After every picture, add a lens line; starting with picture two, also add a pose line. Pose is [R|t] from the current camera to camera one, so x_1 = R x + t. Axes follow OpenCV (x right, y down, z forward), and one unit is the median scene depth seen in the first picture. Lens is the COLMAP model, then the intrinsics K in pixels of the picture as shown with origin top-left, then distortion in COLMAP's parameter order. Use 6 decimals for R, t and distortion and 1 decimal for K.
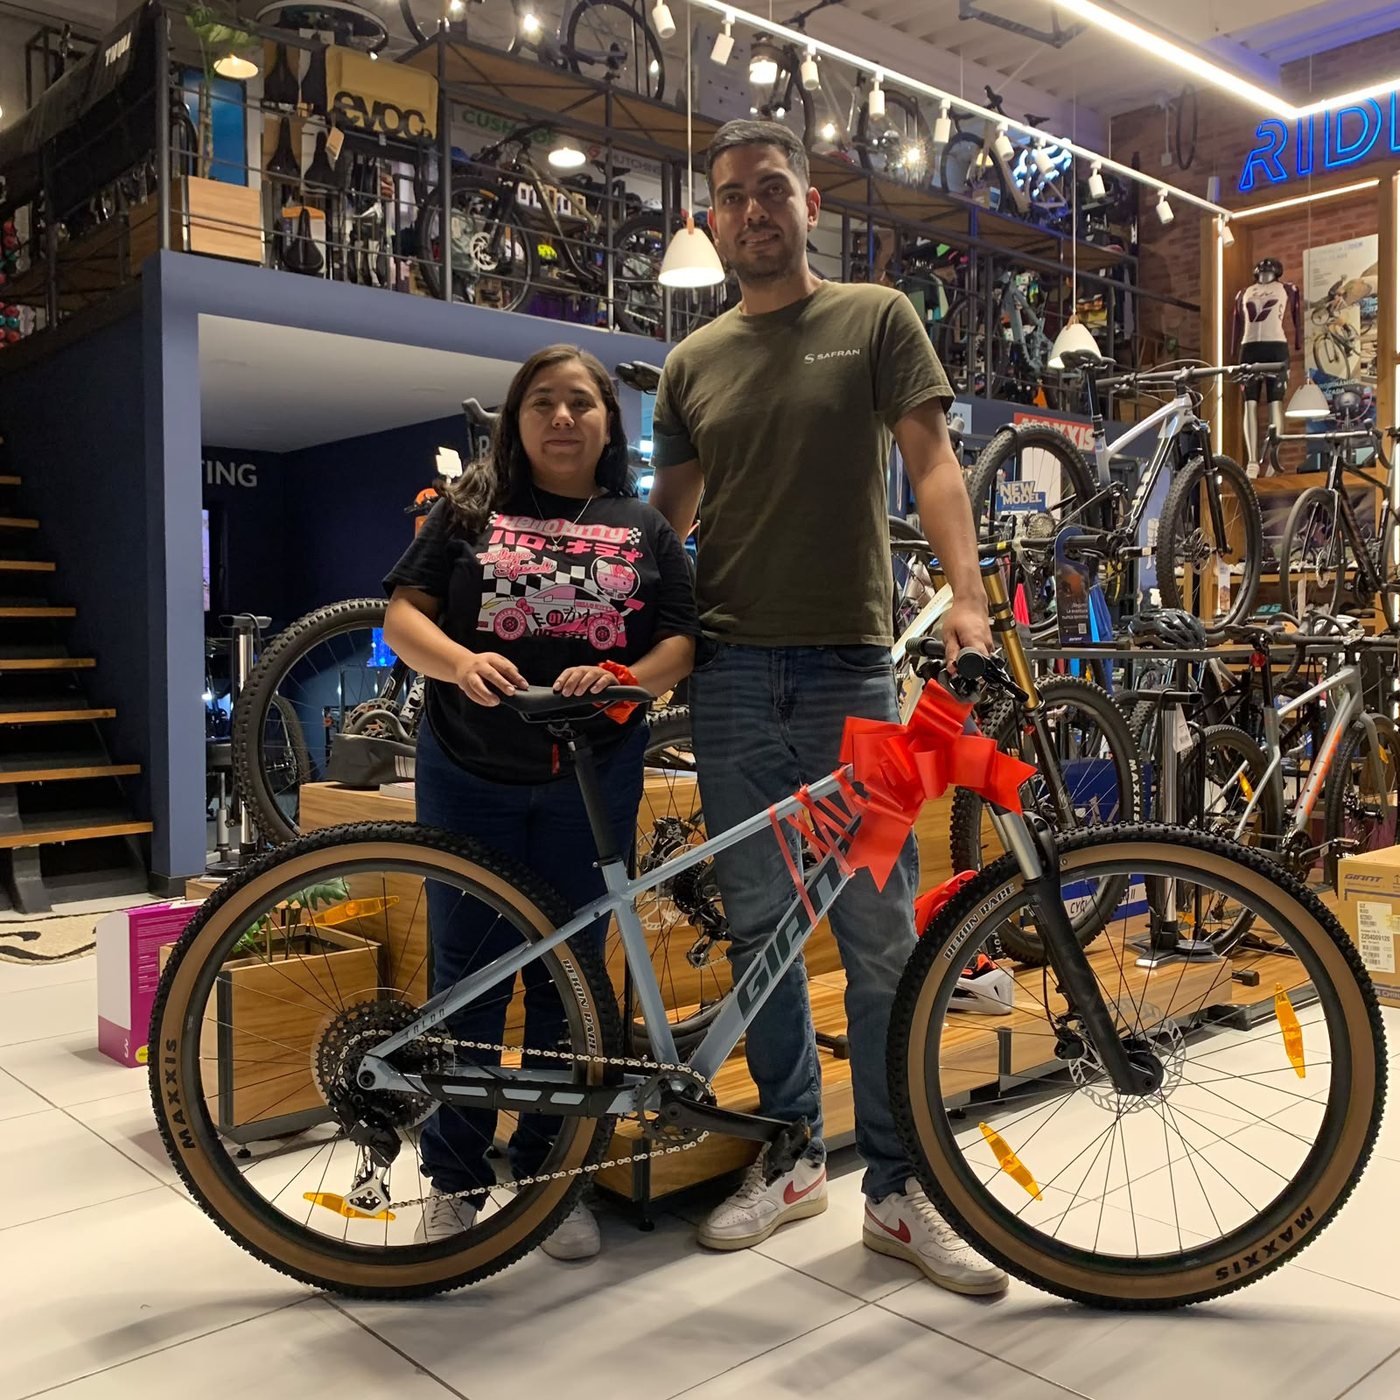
lens RADIAL K [[1448.0, 0, 713.7], [0, 1448.0, 672.3], [0, 0, 1]] dist [-0.014923, 0.034917]
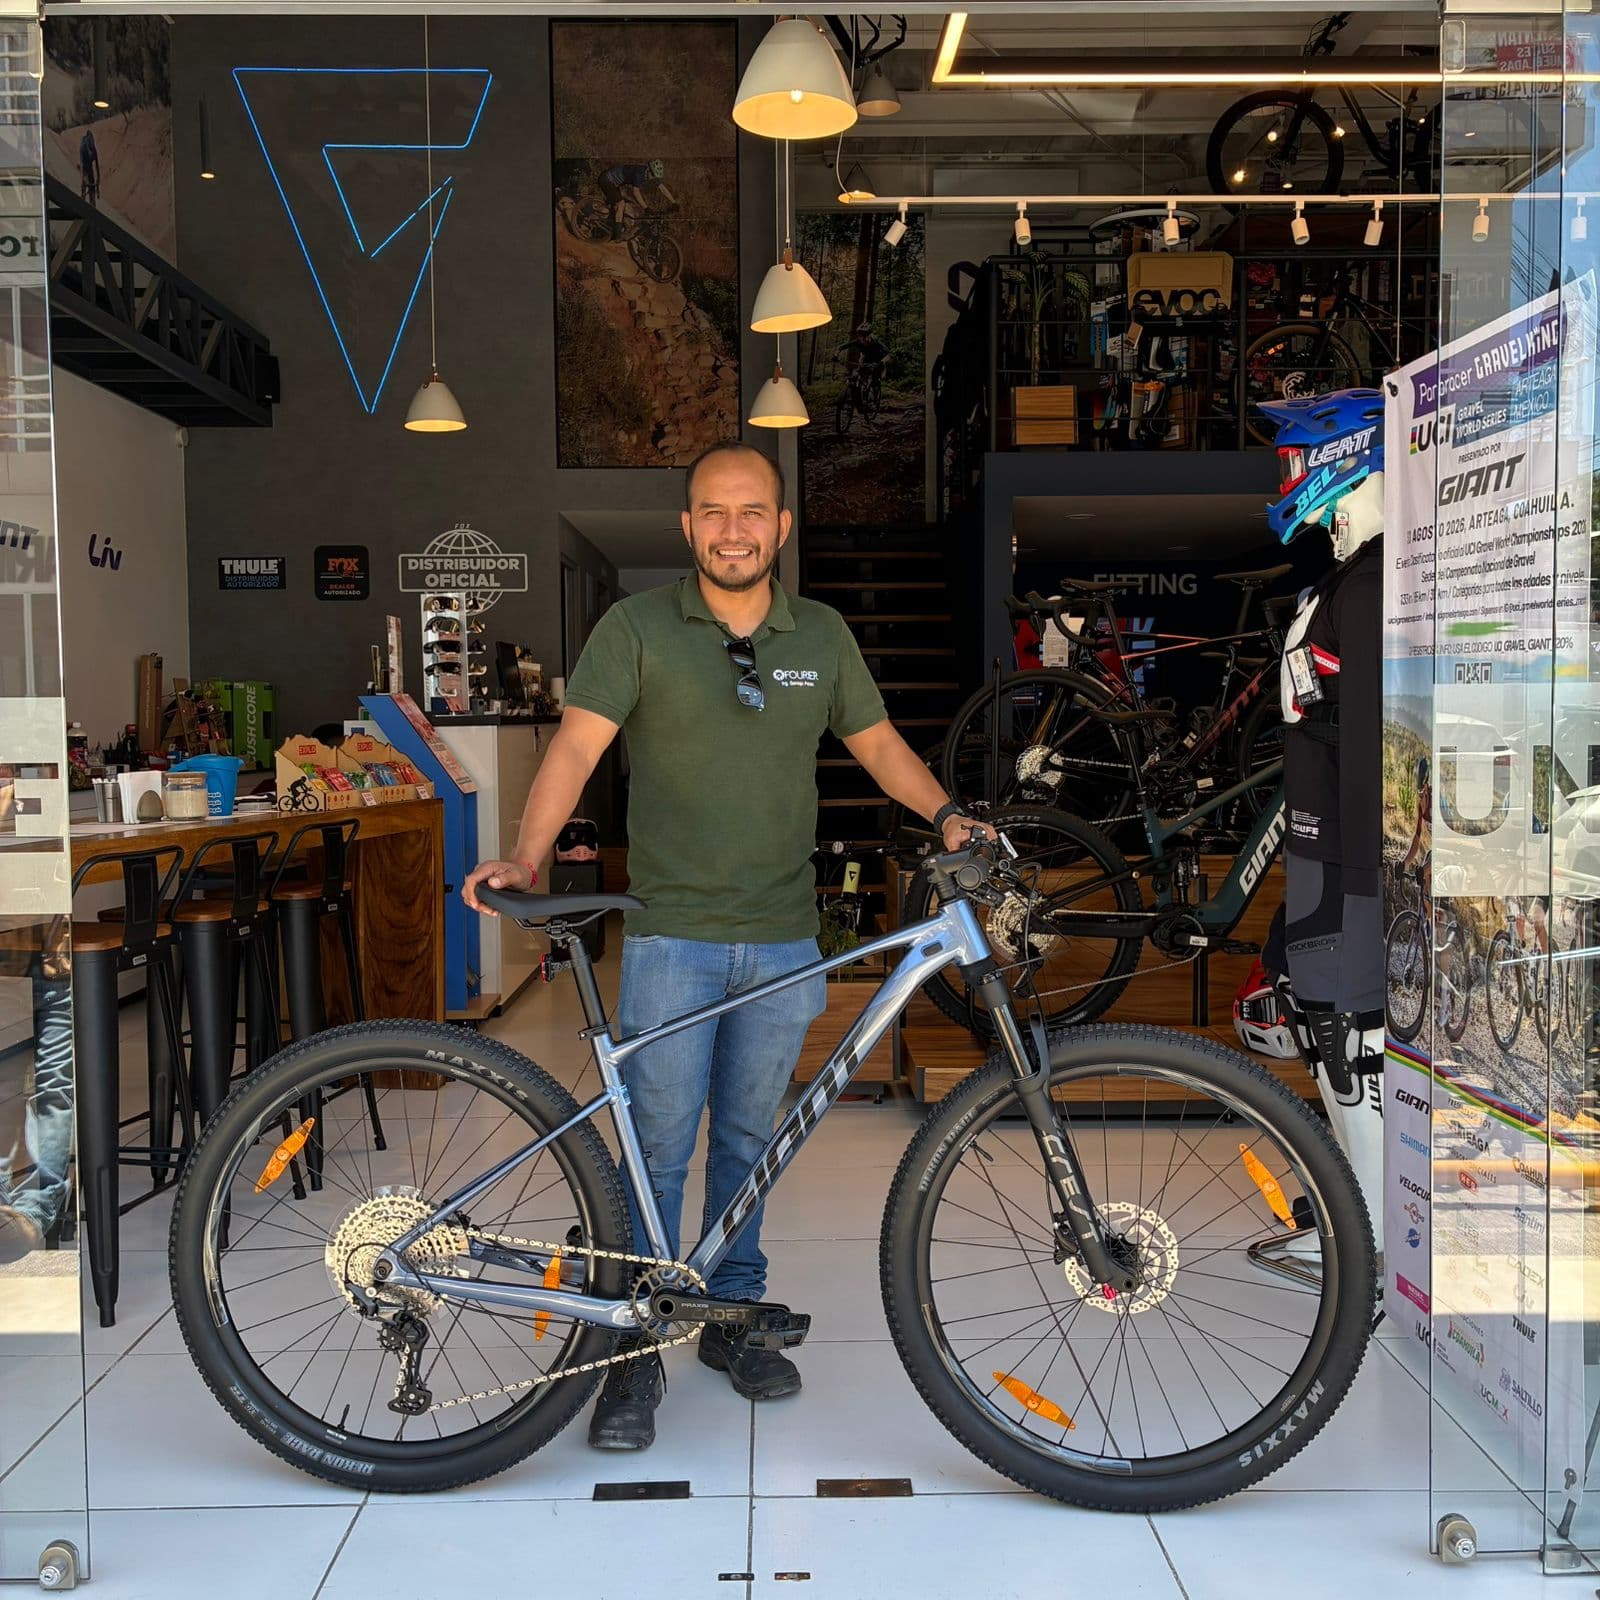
lens RADIAL K [[1615.3, 0, 790.4], [0, 1615.3, 796.6], [0, 0, 1]] dist [0.006975, 0.016094]
pose [[0.752463, 0.034826, -0.657713, 0.442409], [-0.010814, 0.999120, 0.040533, -0.033463], [0.658546, -0.023387, 0.752177, -0.224723]]
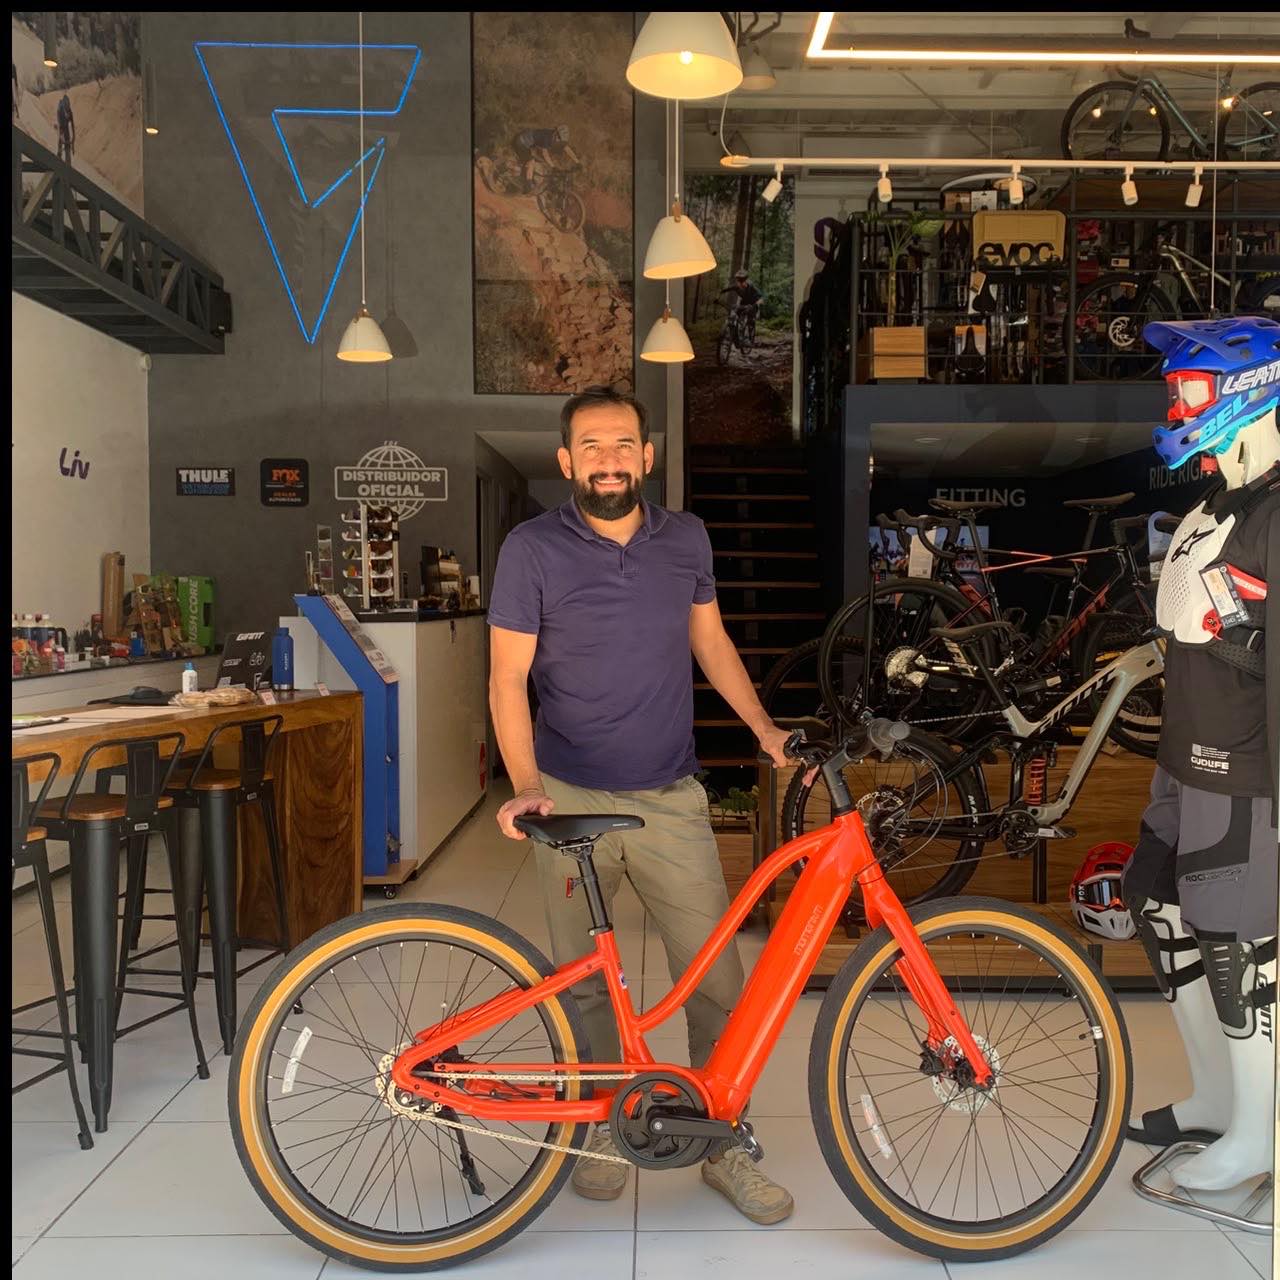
lens RADIAL K [[1345.8, 0, 677.9], [0, 1345.8, 659.5], [0, 0, 1]] dist [0.081034, -0.172548]
pose [[0.754090, 0.039556, -0.655579, 0.403014], [-0.021139, 0.999129, 0.035969, -0.047964], [0.656430, -0.013265, 0.754270, -0.180865]]
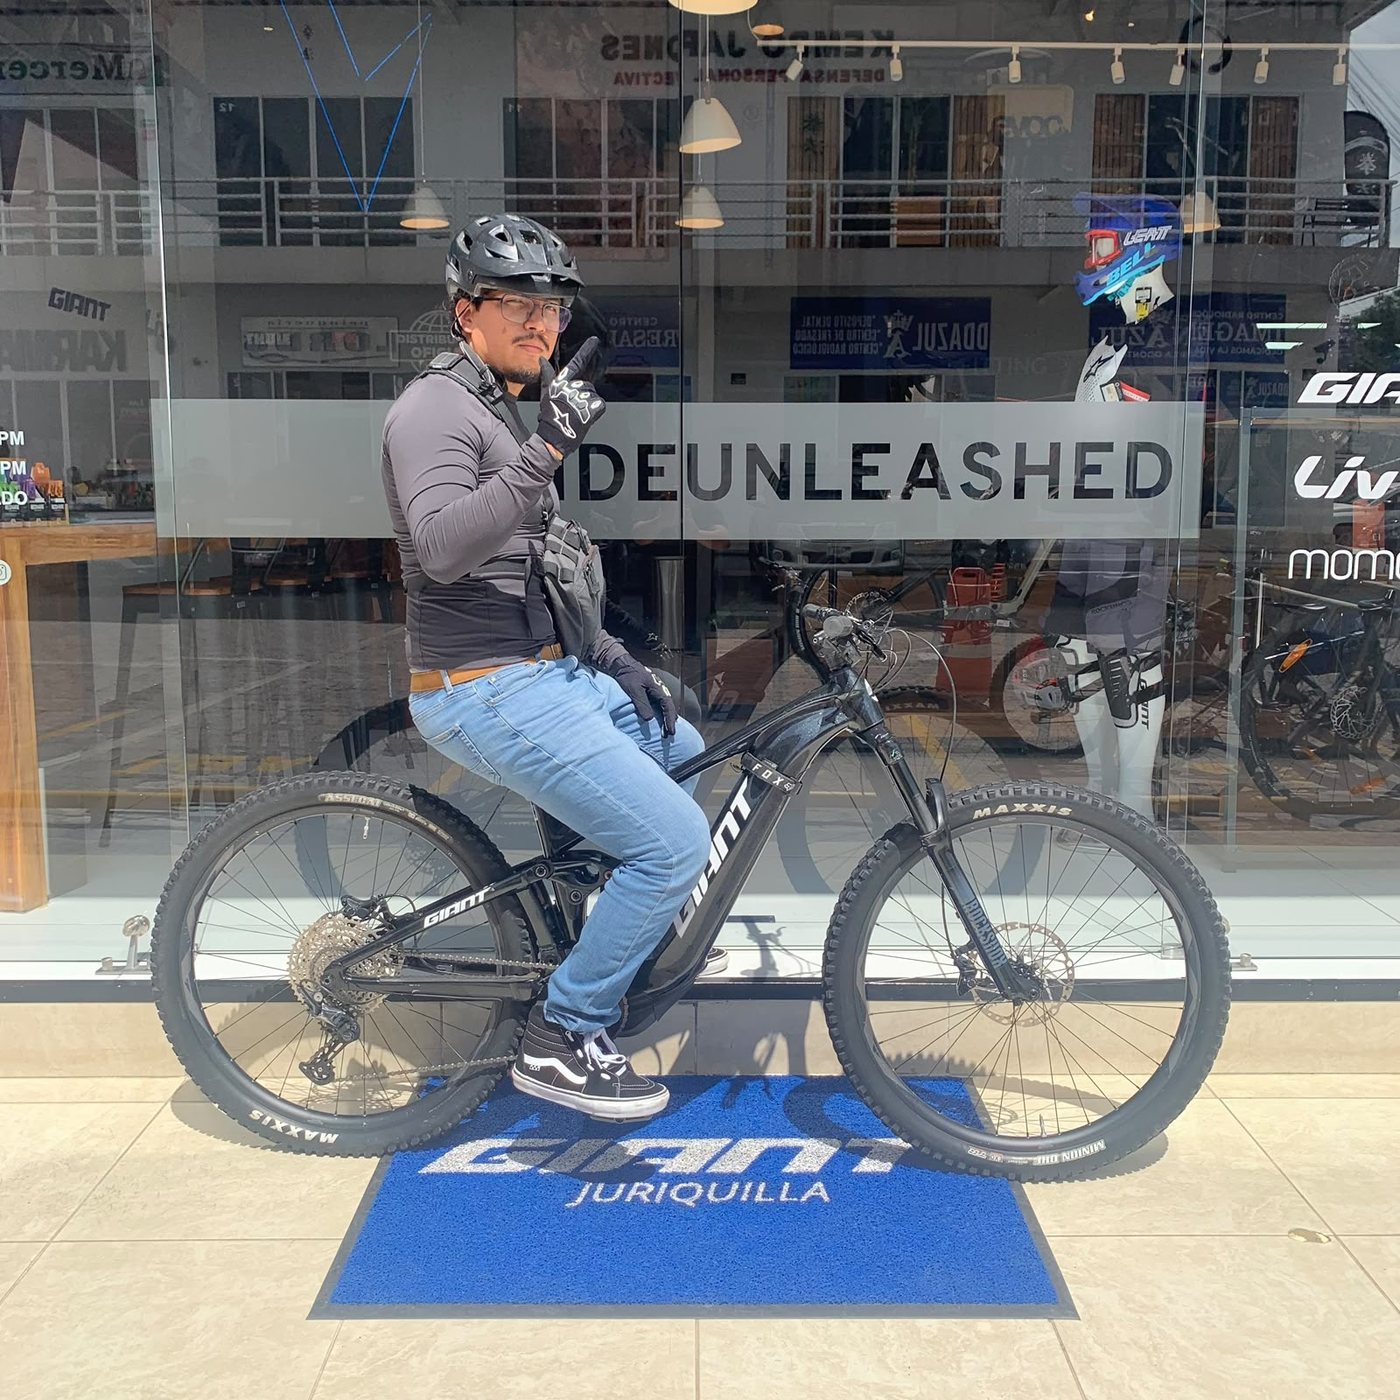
lens RADIAL K [[1407.1, 0, 709.6], [0, 1407.1, 700.6], [0, 0, 1]] dist [0.116253, -0.313525]
pose [[0.752891, 0.107158, -0.649363, 0.545775], [-0.023040, 0.990343, 0.136714, -0.005400], [0.657742, -0.087970, 0.748089, -0.337738]]
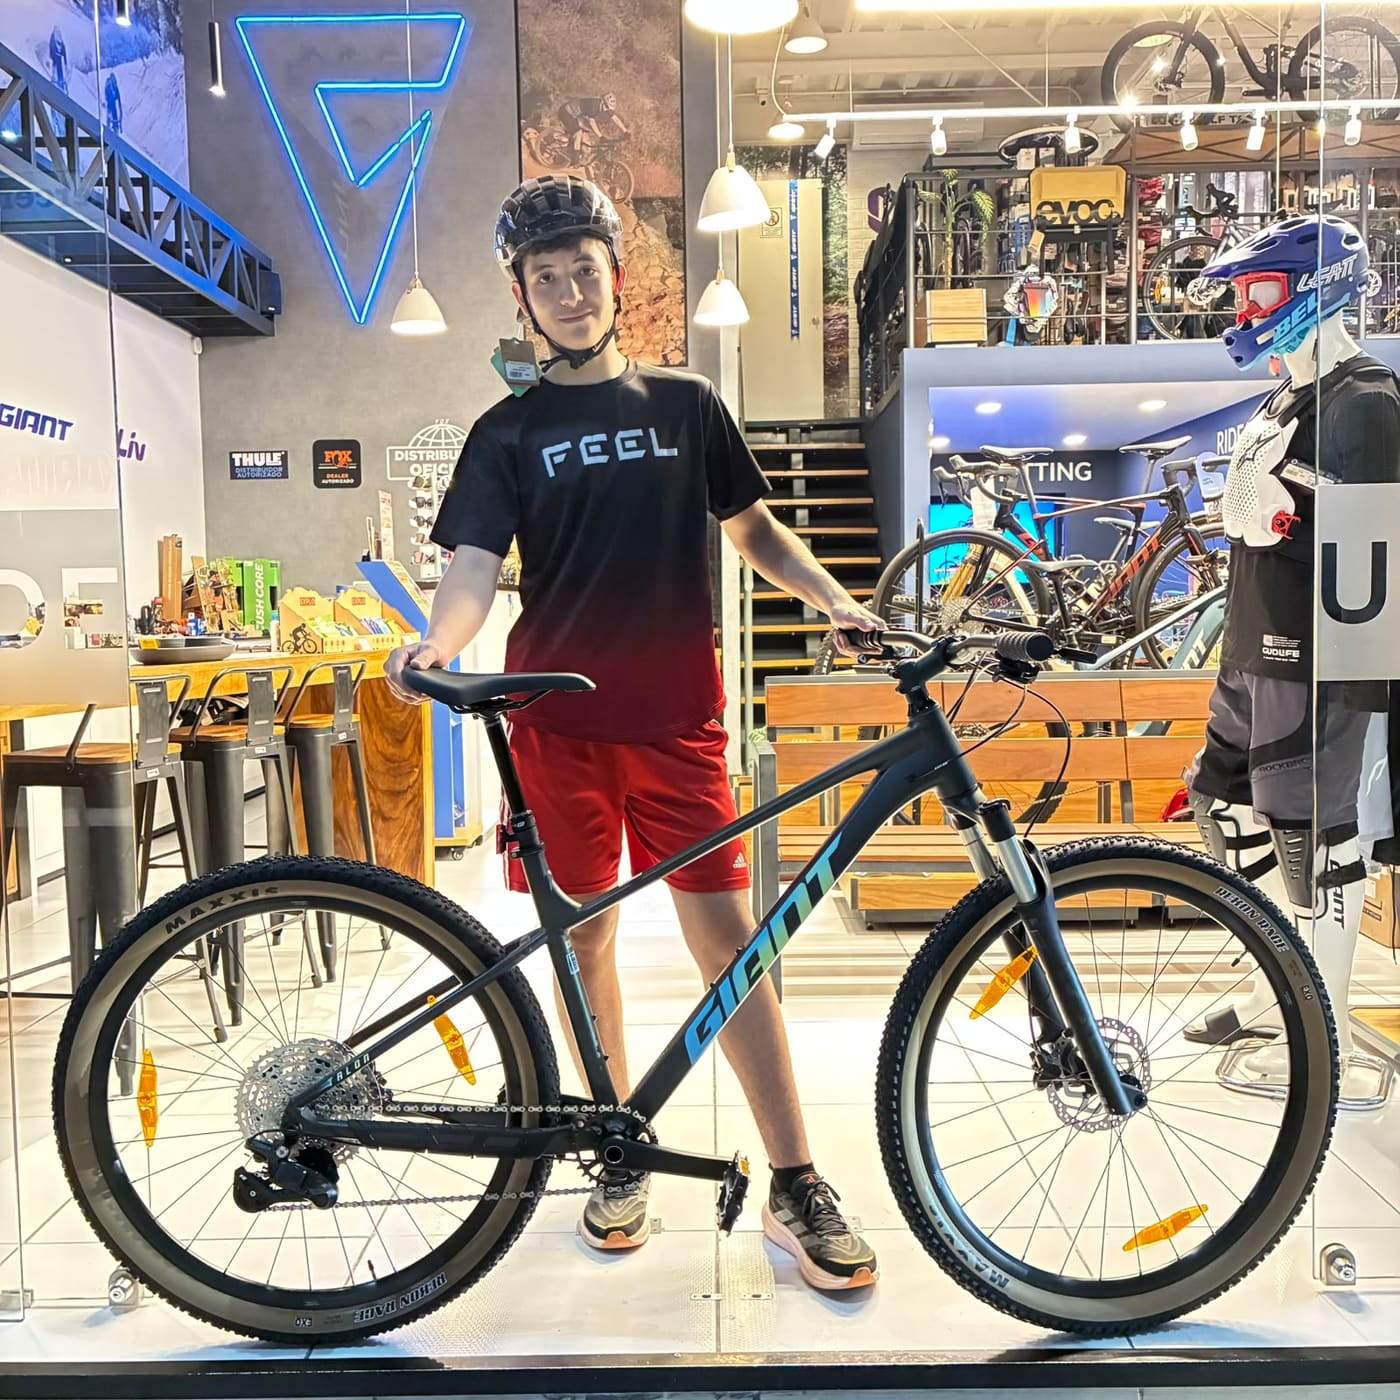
lens RADIAL K [[1413.4, 0, 691.6], [0, 1413.4, 697.0], [0, 0, 1]] dist [0.006975, 0.016094]
pose [[0.735153, 0.038661, -0.676798, 0.432121], [-0.002398, 0.998515, 0.054434, -0.012139], [0.677897, -0.038394, 0.734154, -0.218538]]
